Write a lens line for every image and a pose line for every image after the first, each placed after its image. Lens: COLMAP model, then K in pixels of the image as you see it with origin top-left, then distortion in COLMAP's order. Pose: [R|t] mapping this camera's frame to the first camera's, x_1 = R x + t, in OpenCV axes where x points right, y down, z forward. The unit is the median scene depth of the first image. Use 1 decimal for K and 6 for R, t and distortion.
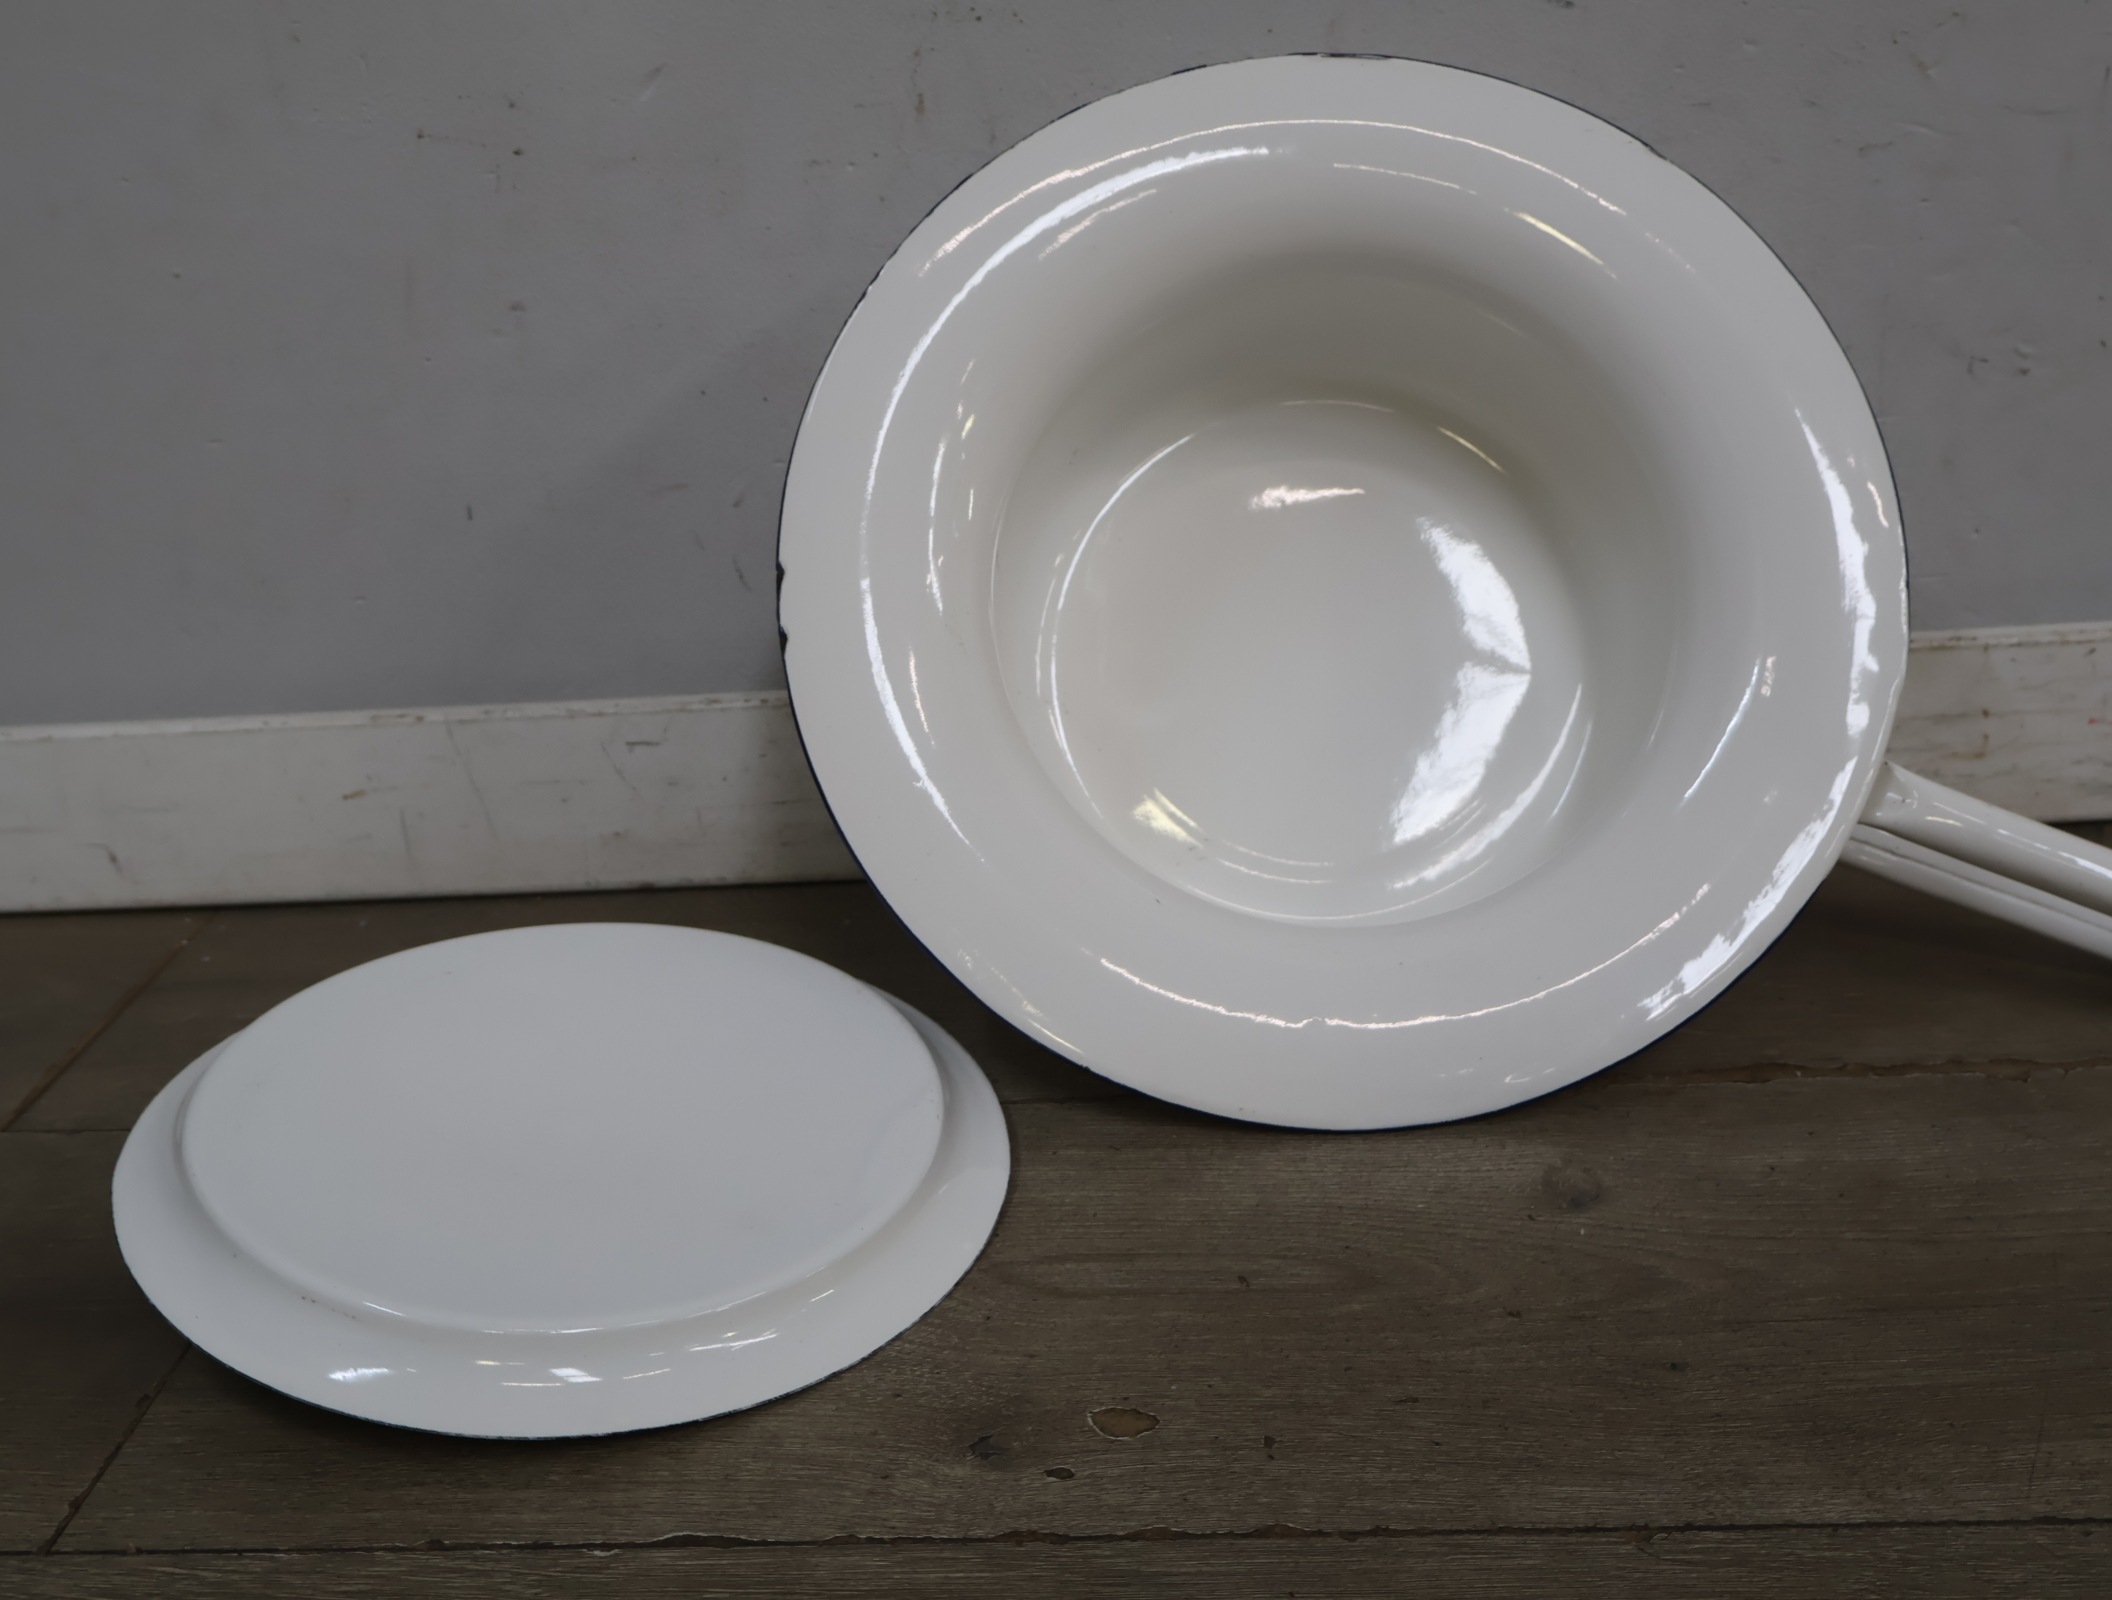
lens RADIAL K [[2353.6, 0, 1057.2], [0, 2353.6, 835.5], [0, 0, 1]] dist [-0.003741, 0.000000]
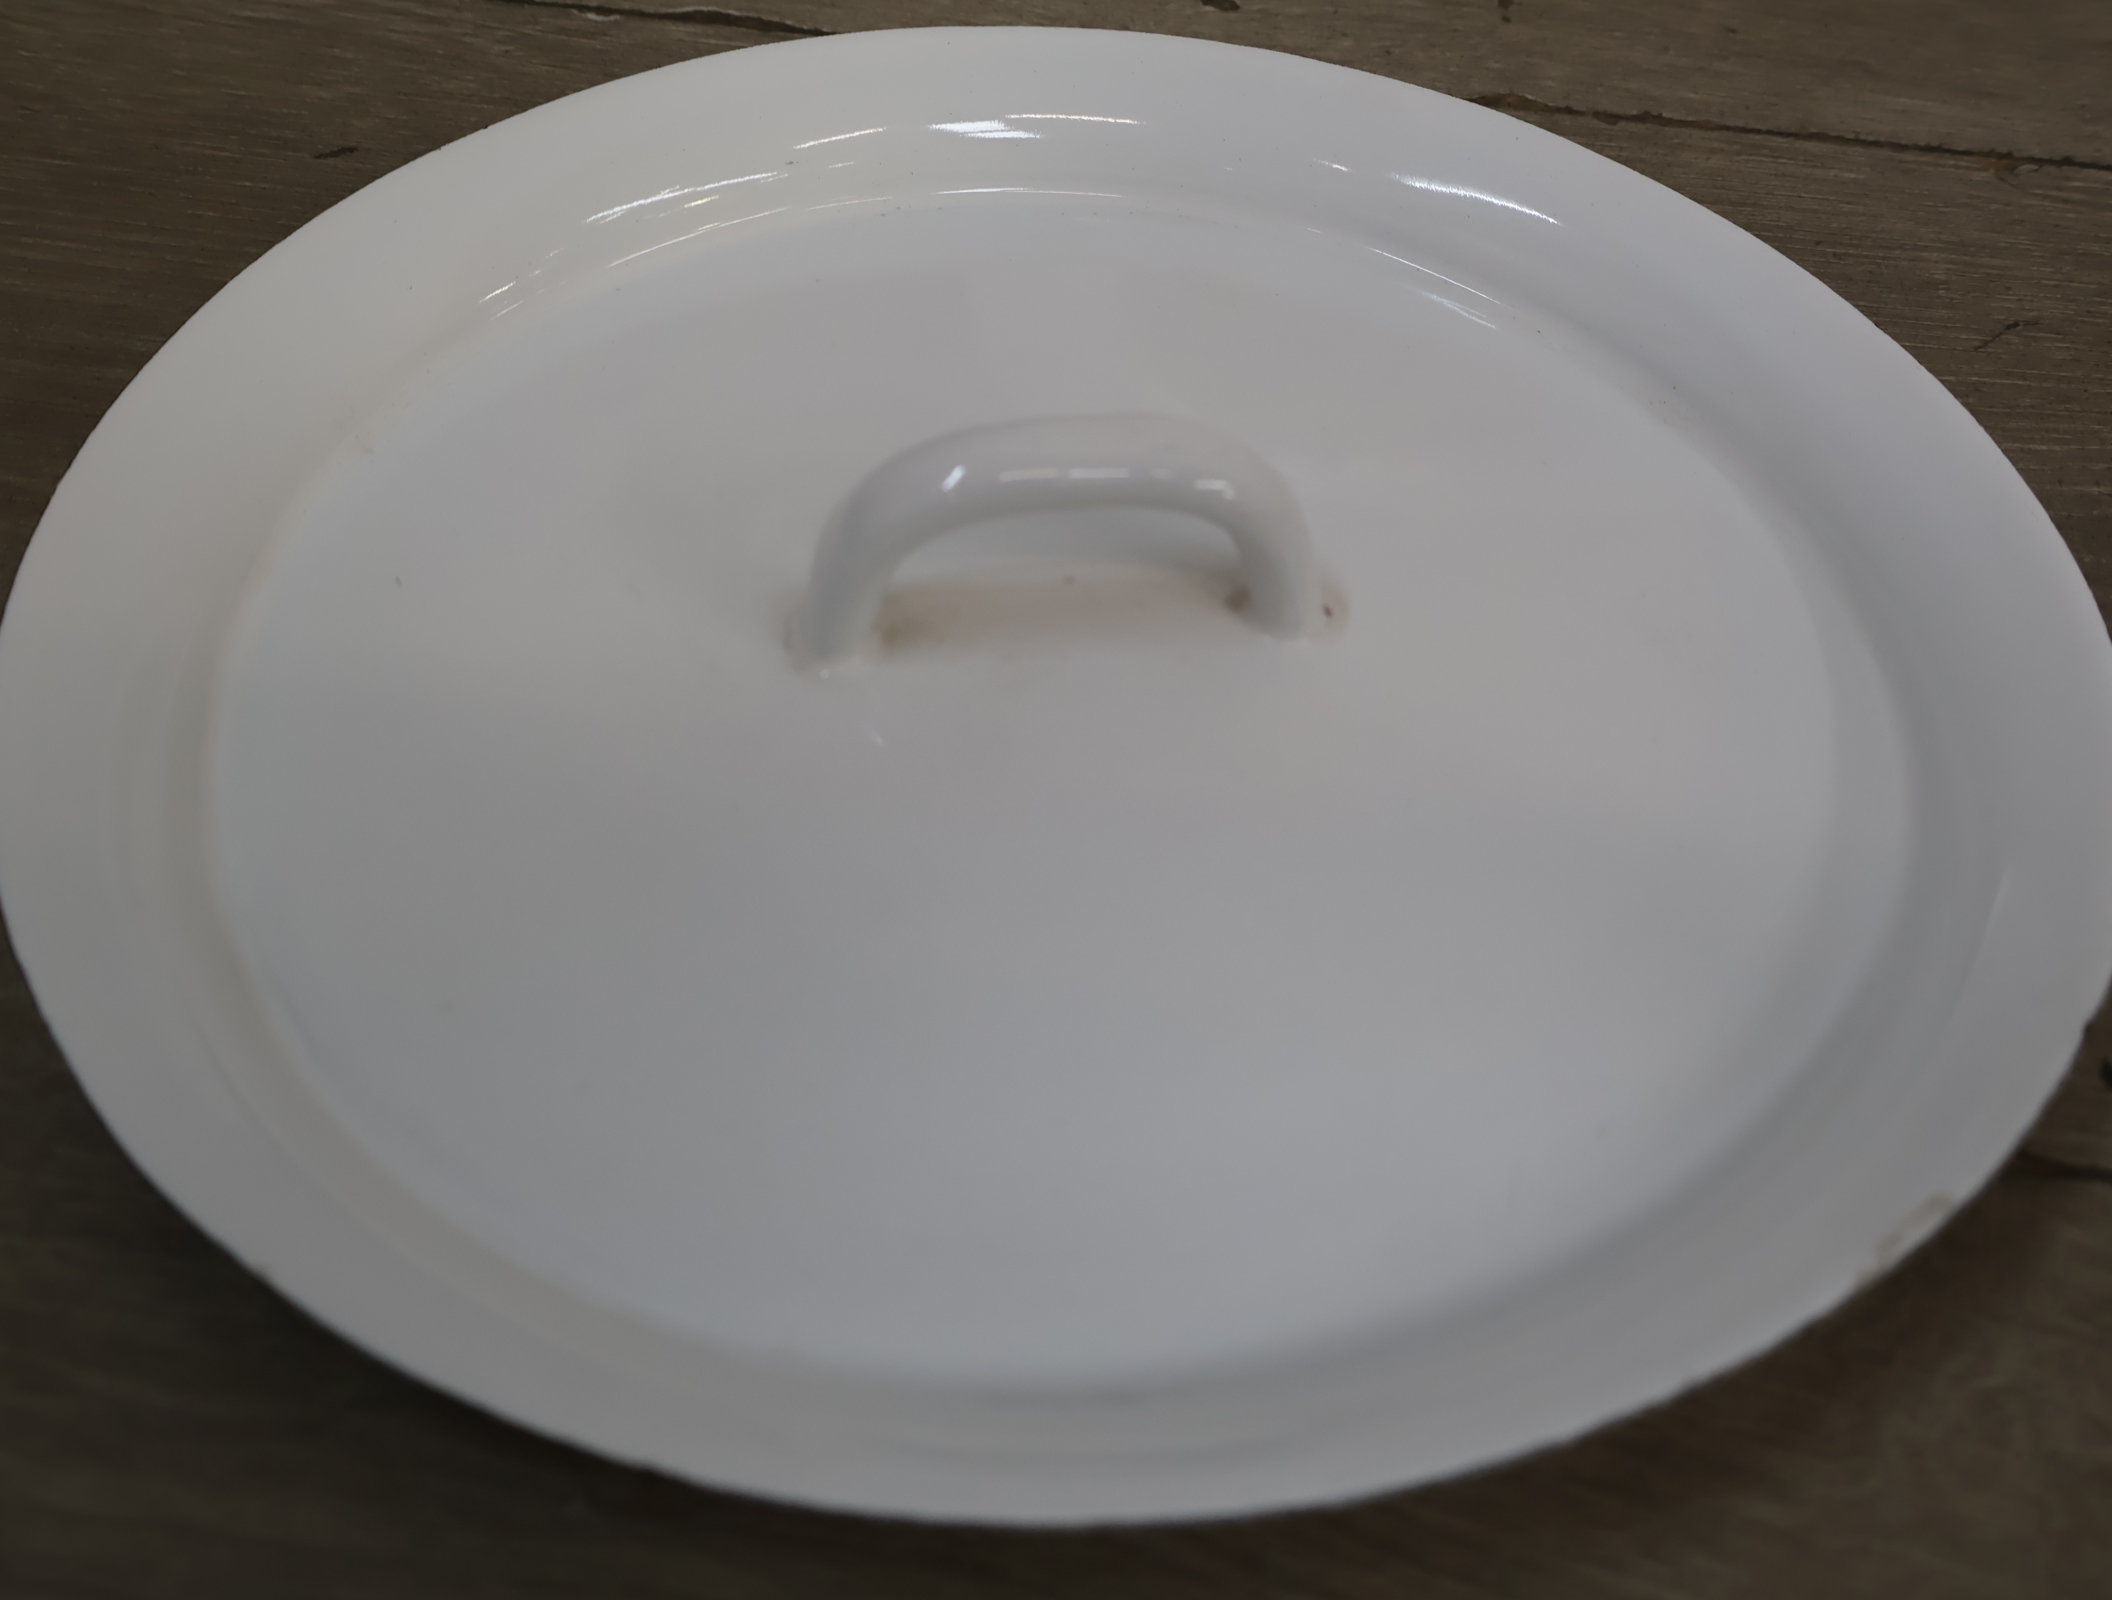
lens RADIAL K [[2353.6, 0, 1057.8], [0, 2353.6, 768.0], [0, 0, 1]] dist [-0.003741, 0.000000]
pose [[0.991471, 0.125971, 0.033420, -0.043066], [-0.128332, 0.898928, 0.418878, 0.180468], [0.022725, -0.419594, 0.907427, 0.222410]]
